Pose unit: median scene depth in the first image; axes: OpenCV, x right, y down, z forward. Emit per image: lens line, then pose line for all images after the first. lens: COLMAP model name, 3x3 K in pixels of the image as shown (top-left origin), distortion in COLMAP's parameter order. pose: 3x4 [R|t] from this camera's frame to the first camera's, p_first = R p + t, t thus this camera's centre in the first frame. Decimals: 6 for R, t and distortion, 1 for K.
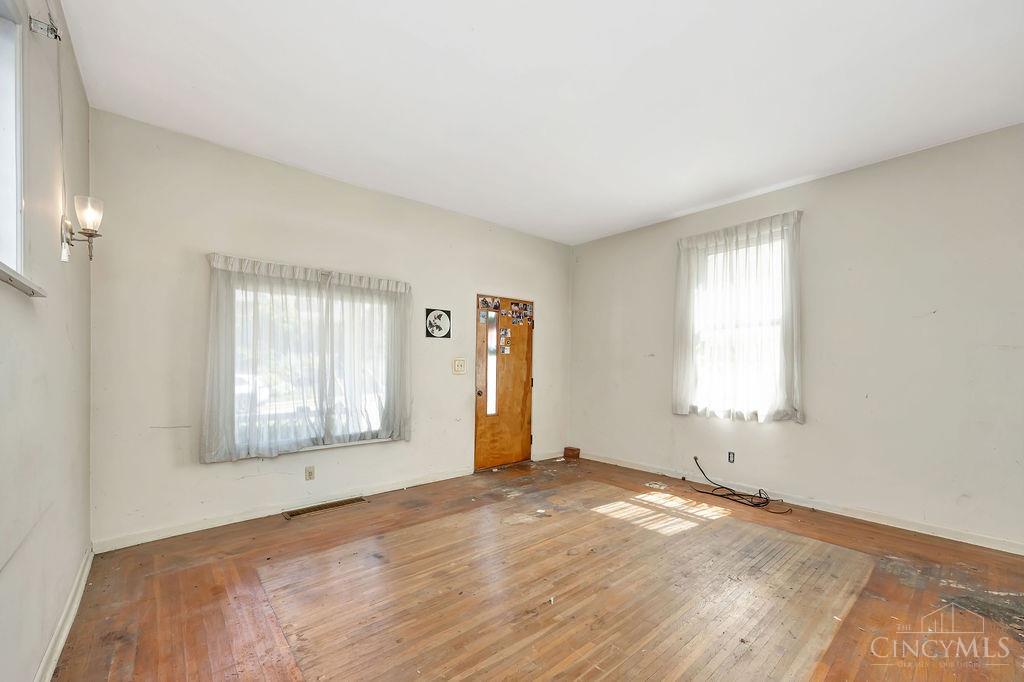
lens RADIAL K [[402.6, 0, 518.9], [0, 402.6, 378.6], [0, 0, 1]] dist [0.004411, -0.000659]
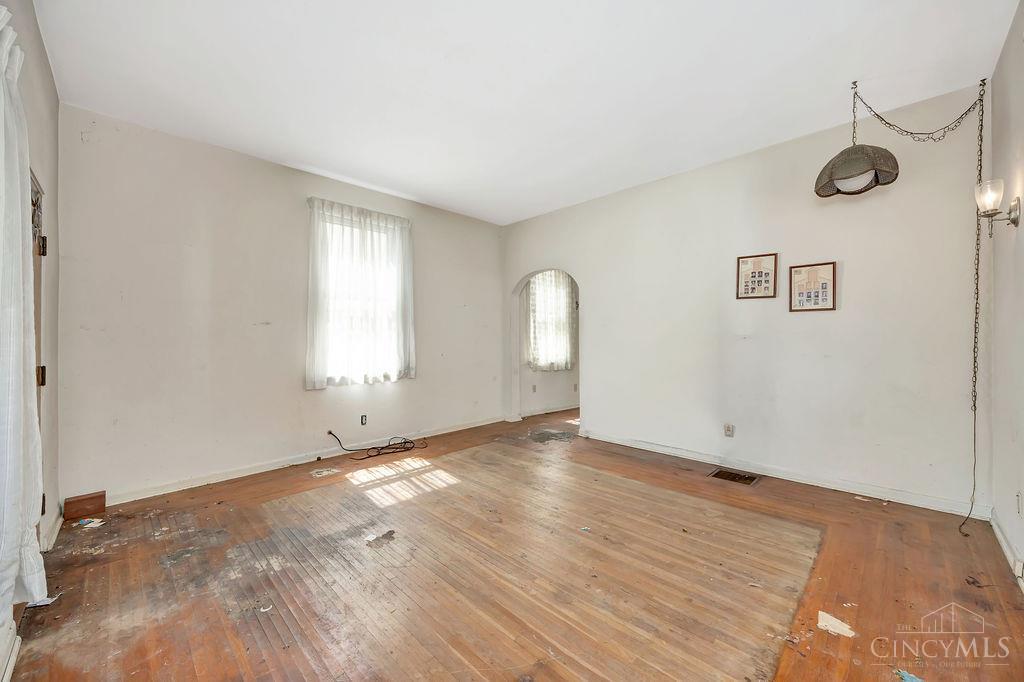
lens RADIAL K [[402.6, 0, 509.9], [0, 402.6, 337.9], [0, 0, 1]] dist [0.004411, -0.000659]
pose [[-0.054277, -0.011530, 0.998459, -0.577195], [0.038325, 0.999172, 0.013622, -0.025022], [-0.997790, 0.039006, -0.053790, 0.660799]]
